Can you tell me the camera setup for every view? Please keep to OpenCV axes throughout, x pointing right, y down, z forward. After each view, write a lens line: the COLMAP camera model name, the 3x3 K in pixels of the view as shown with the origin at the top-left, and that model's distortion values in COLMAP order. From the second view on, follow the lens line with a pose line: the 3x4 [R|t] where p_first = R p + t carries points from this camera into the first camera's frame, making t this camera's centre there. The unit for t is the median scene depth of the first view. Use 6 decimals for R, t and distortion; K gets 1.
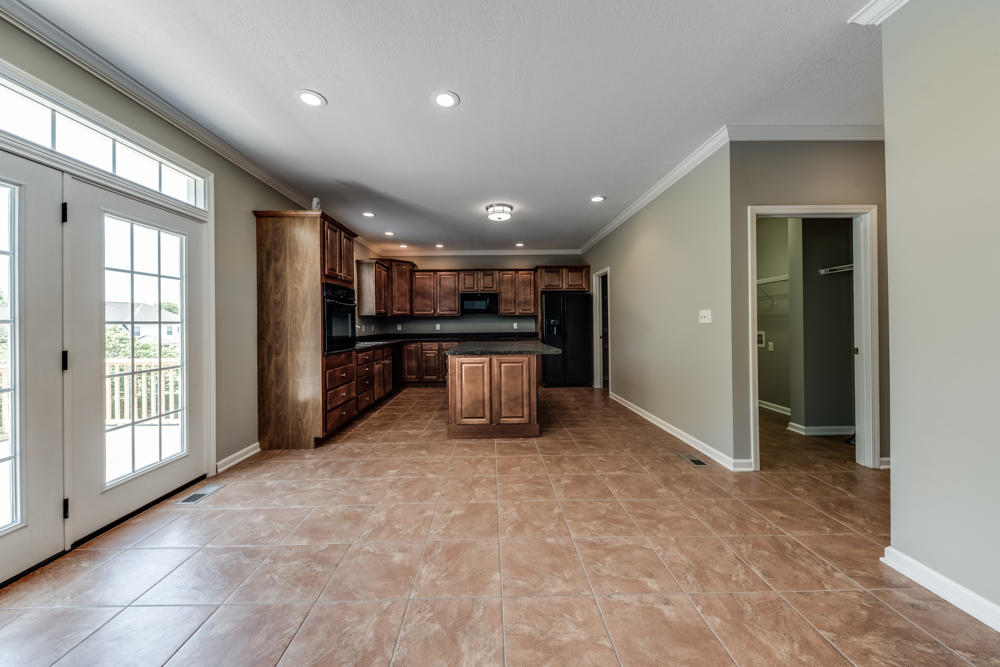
lens RADIAL K [[347.9, 0, 494.1], [0, 347.9, 322.1], [0, 0, 1]] dist [0.001424, -0.000424]
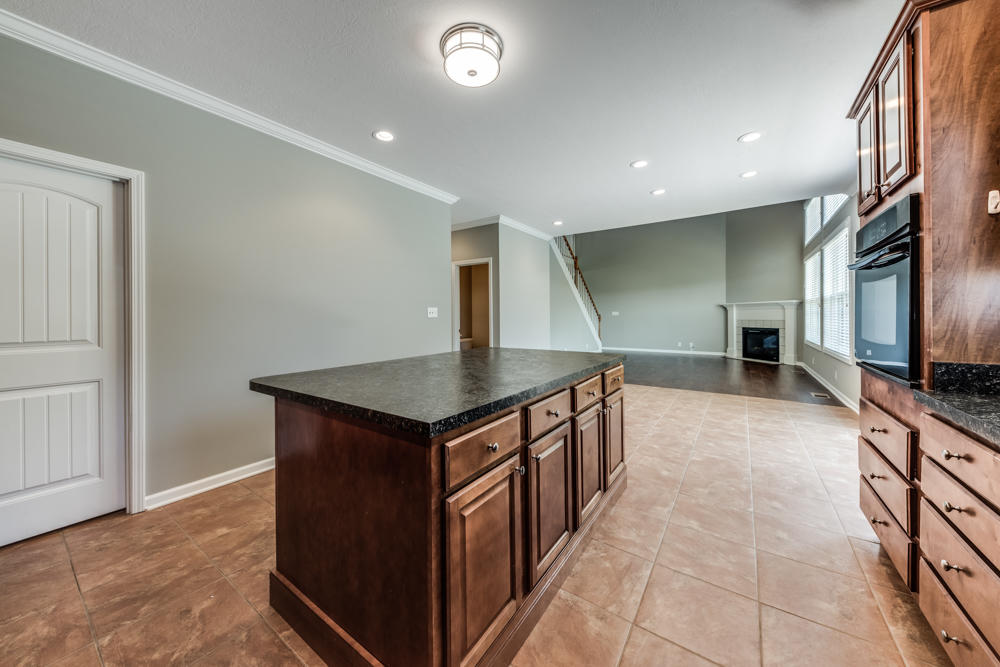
lens RADIAL K [[347.9, 0, 494.1], [0, 347.9, 322.1], [0, 0, 1]] dist [0.001424, -0.000424]
pose [[-0.811083, 0.006847, 0.584891, -0.185862], [0.013607, 0.999882, 0.007165, 0.008566], [-0.584773, 0.013770, -0.811080, 0.977999]]
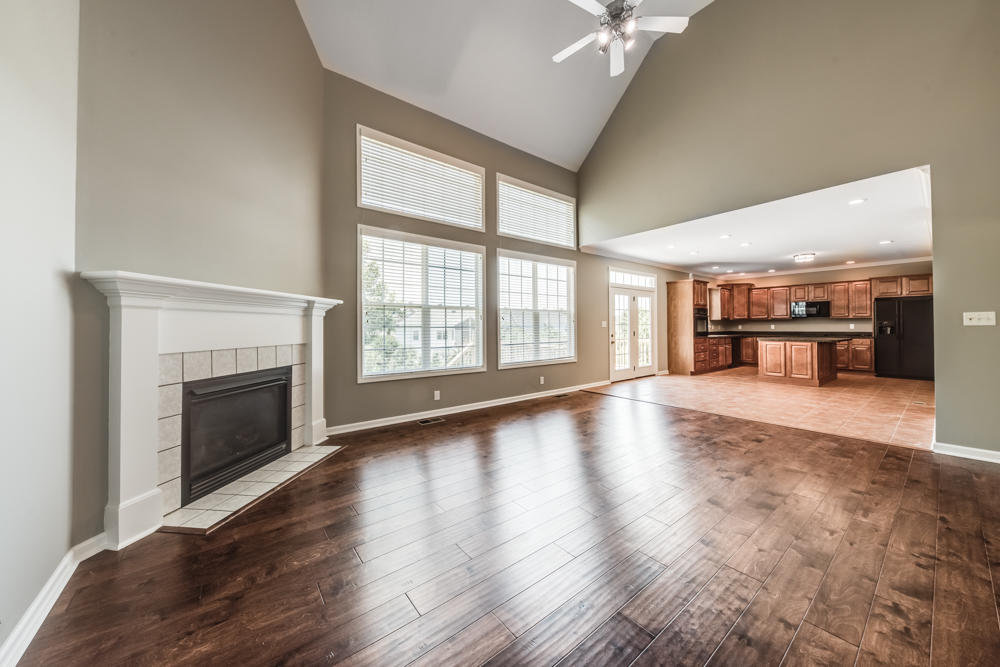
lens RADIAL K [[347.9, 0, 494.1], [0, 347.9, 322.1], [0, 0, 1]] dist [0.001424, -0.000424]
pose [[0.602168, -0.003523, -0.798361, 0.327860], [0.002261, 0.999994, -0.002707, -0.005963], [0.798366, -0.000175, 0.602173, -0.851495]]
